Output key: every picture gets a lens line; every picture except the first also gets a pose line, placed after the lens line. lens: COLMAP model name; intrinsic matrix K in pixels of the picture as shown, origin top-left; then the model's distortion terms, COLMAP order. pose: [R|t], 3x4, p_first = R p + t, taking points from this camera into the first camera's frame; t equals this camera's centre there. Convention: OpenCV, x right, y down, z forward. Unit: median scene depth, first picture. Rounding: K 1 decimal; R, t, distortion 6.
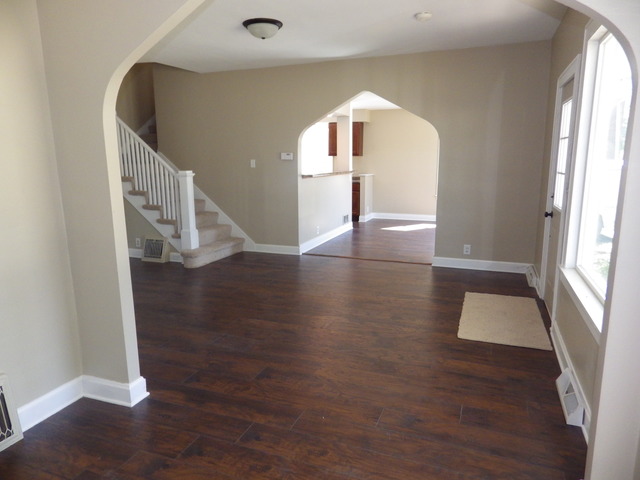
lens RADIAL K [[429.8, 0, 322.6], [0, 429.8, 239.0], [0, 0, 1]] dist [0.008803, -0.004459]
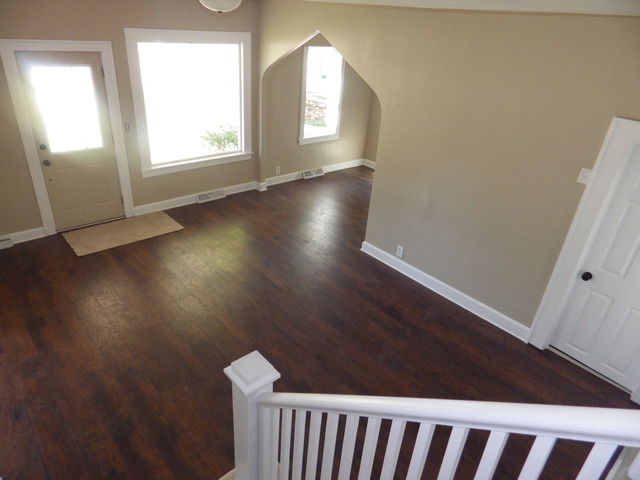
lens RADIAL K [[429.8, 0, 322.6], [0, 429.8, 239.0], [0, 0, 1]] dist [0.008803, -0.004459]
pose [[-0.888653, -0.258273, 0.378933, -0.422462], [0.023142, 0.800010, 0.599541, -0.382435], [-0.457995, 0.541553, -0.704954, 1.050502]]
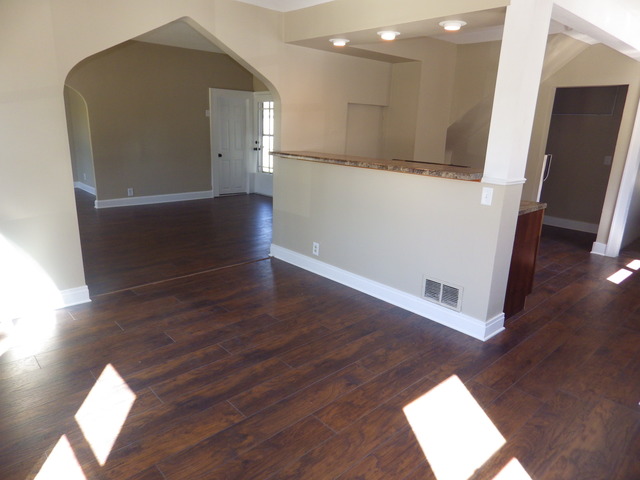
lens RADIAL K [[429.8, 0, 322.6], [0, 429.8, 239.0], [0, 0, 1]] dist [0.008803, -0.004459]
pose [[-0.437064, 0.225961, -0.870584, 0.583747], [-0.192373, 0.922045, 0.335896, -0.273208], [0.878617, 0.314285, -0.359524, 1.384451]]
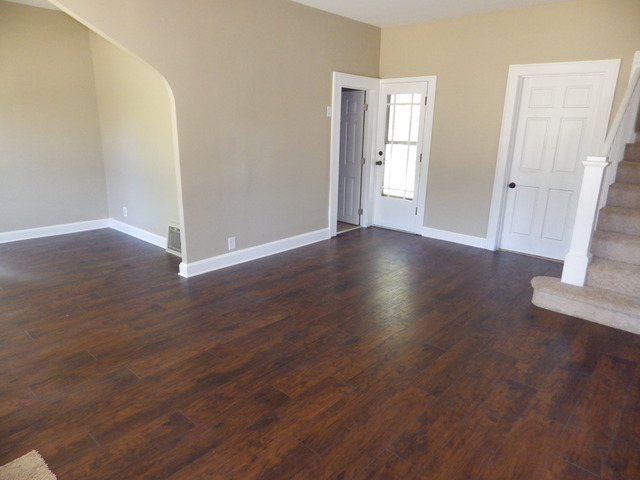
lens RADIAL K [[429.8, 0, 322.6], [0, 429.8, 239.0], [0, 0, 1]] dist [0.008803, -0.004459]
pose [[-0.342172, 0.245626, -0.906965, 0.344303], [-0.194281, 0.925878, 0.324045, -0.157772], [0.919333, 0.287086, -0.269089, 0.773898]]
